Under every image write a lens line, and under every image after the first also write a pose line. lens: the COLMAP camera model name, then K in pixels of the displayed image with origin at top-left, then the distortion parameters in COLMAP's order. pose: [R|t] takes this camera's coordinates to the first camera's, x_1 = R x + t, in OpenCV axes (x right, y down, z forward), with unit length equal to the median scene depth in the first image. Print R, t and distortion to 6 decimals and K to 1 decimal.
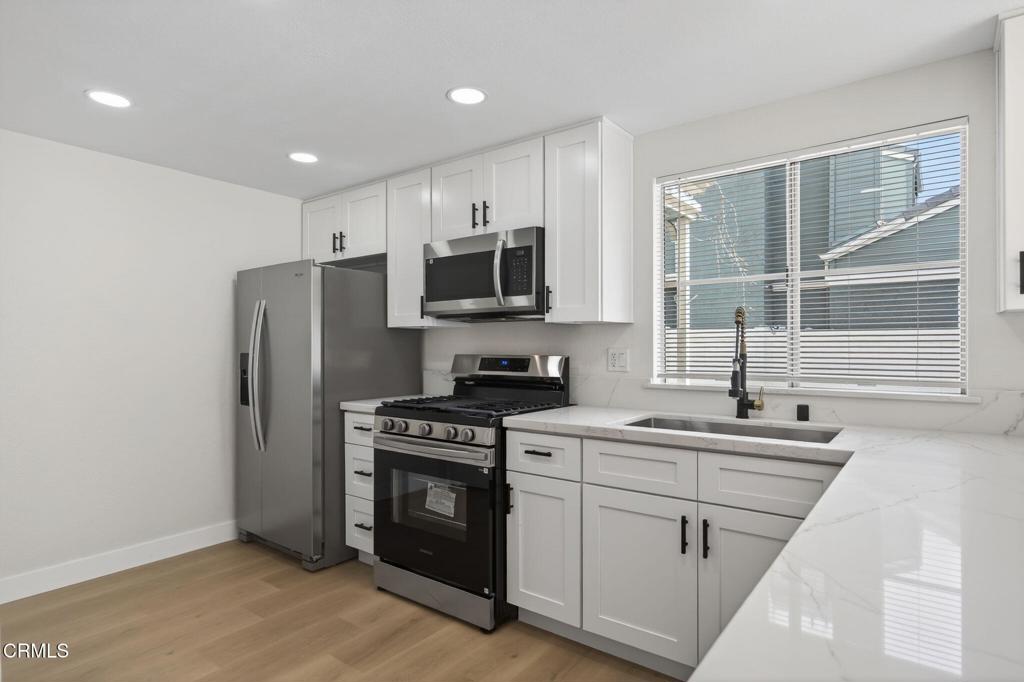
lens RADIAL K [[564.7, 0, 512.0], [0, 564.7, 341.0], [0, 0, 1]] dist [-0.000058, 0.000452]
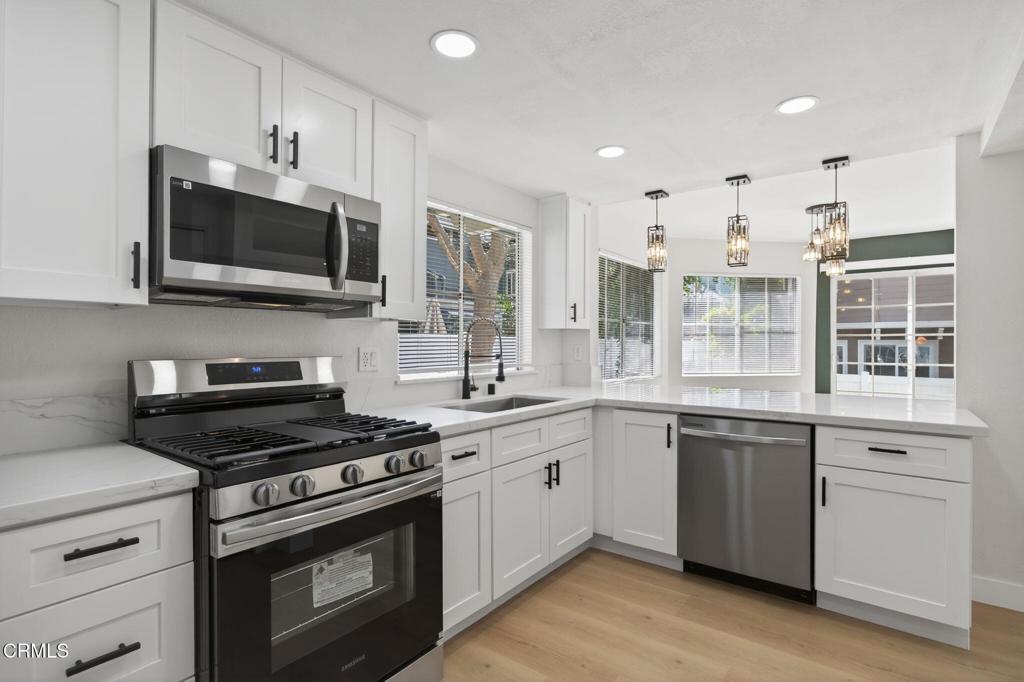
lens RADIAL K [[521.4, 0, 512.0], [0, 521.4, 341.0], [0, 0, 1]] dist [-0.001041, 0.000802]
pose [[-0.021560, 0.006370, 0.999747, -0.738733], [-0.009761, 0.999931, -0.006581, 0.006338], [-0.999720, -0.009901, -0.021496, 0.814877]]
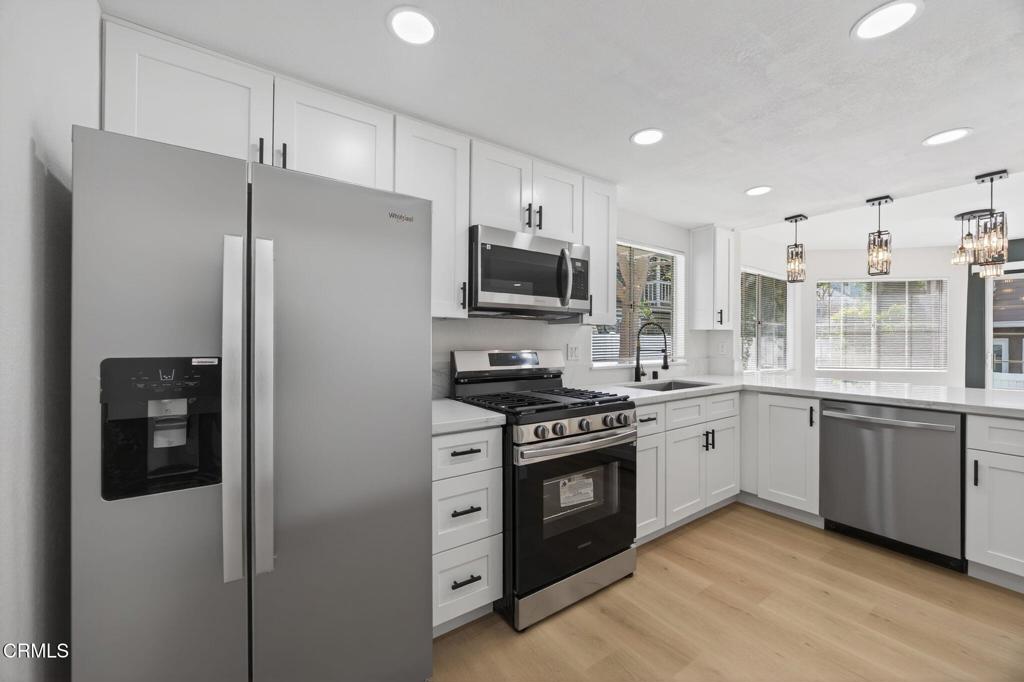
lens RADIAL K [[411.2, 0, 512.0], [0, 411.2, 341.0], [0, 0, 1]] dist [-0.010807, 0.007916]
pose [[0.281751, 0.002654, 0.959484, -0.876784], [-0.011415, 0.999935, 0.000587, 0.008090], [-0.959420, -0.011118, 0.281763, 0.901300]]
